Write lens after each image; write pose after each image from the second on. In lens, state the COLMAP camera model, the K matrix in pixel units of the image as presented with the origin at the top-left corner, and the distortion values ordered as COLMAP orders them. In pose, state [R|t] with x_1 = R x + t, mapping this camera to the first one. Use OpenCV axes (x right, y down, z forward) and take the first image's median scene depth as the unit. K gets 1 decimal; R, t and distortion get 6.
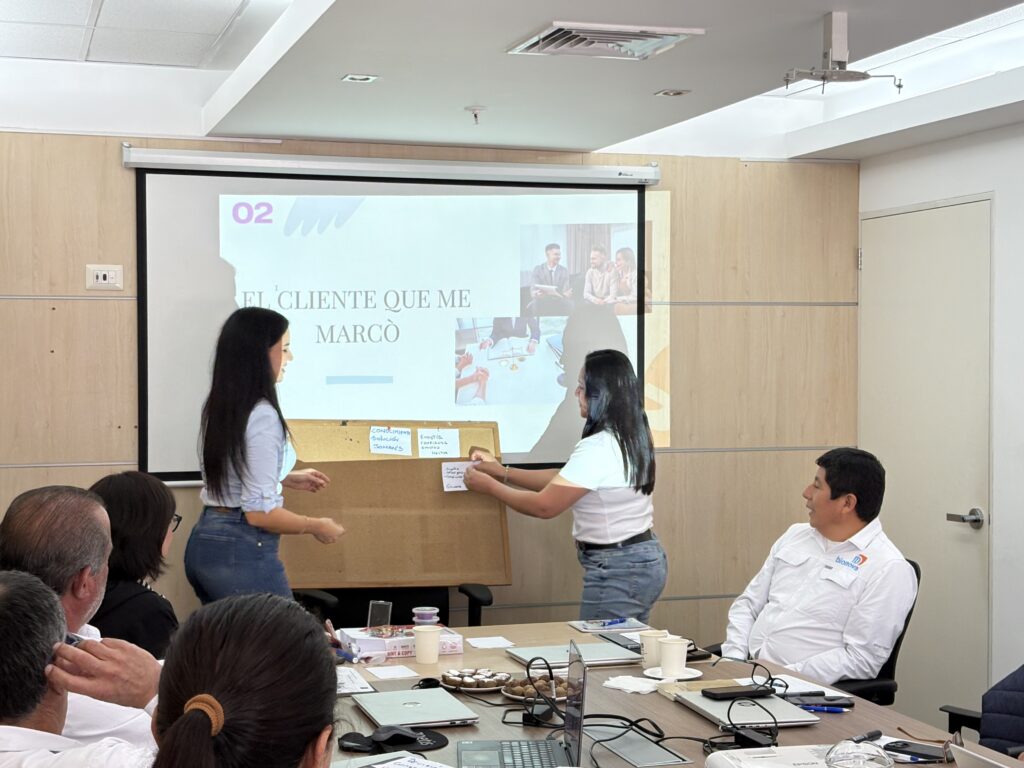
lens RADIAL K [[1605.0, 0, 509.0], [0, 1605.0, 398.2], [0, 0, 1]] dist [0.315254, -1.453955]
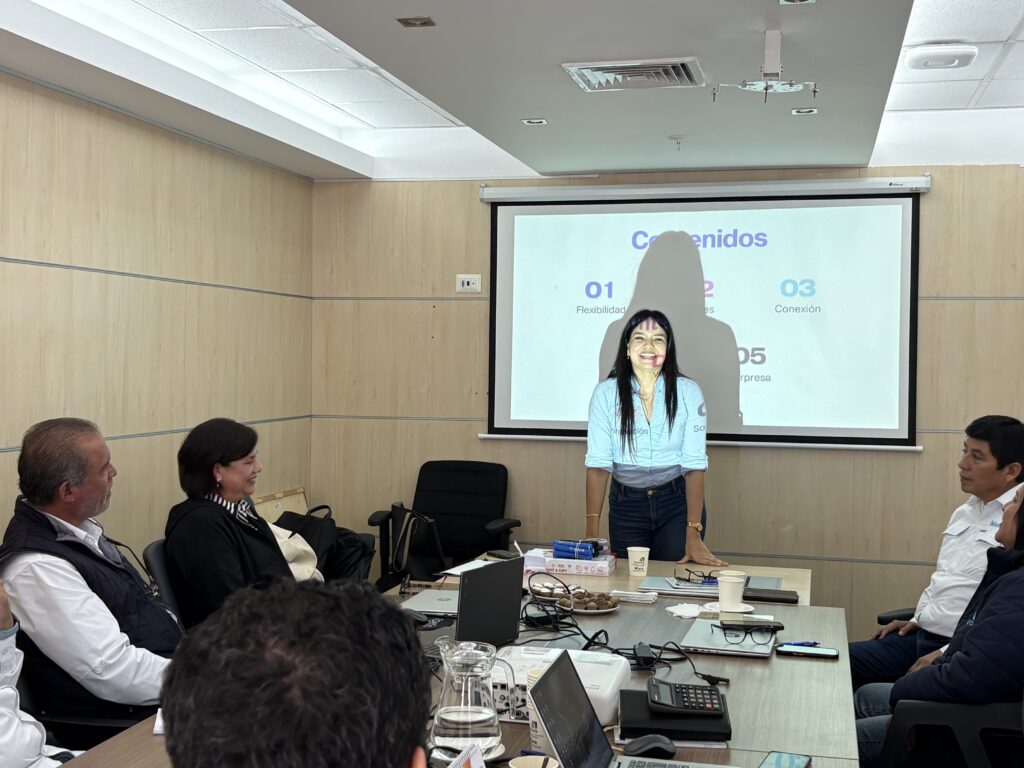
lens RADIAL K [[1295.5, 0, 512.0], [0, 1295.5, 384.0], [0, 0, 1]] dist [0.243879, -0.955393]
pose [[0.859424, 0.023475, -0.510724, 0.342775], [-0.027871, 0.999611, -0.000955, 0.010461], [0.510503, 0.015055, 0.859744, 0.079389]]
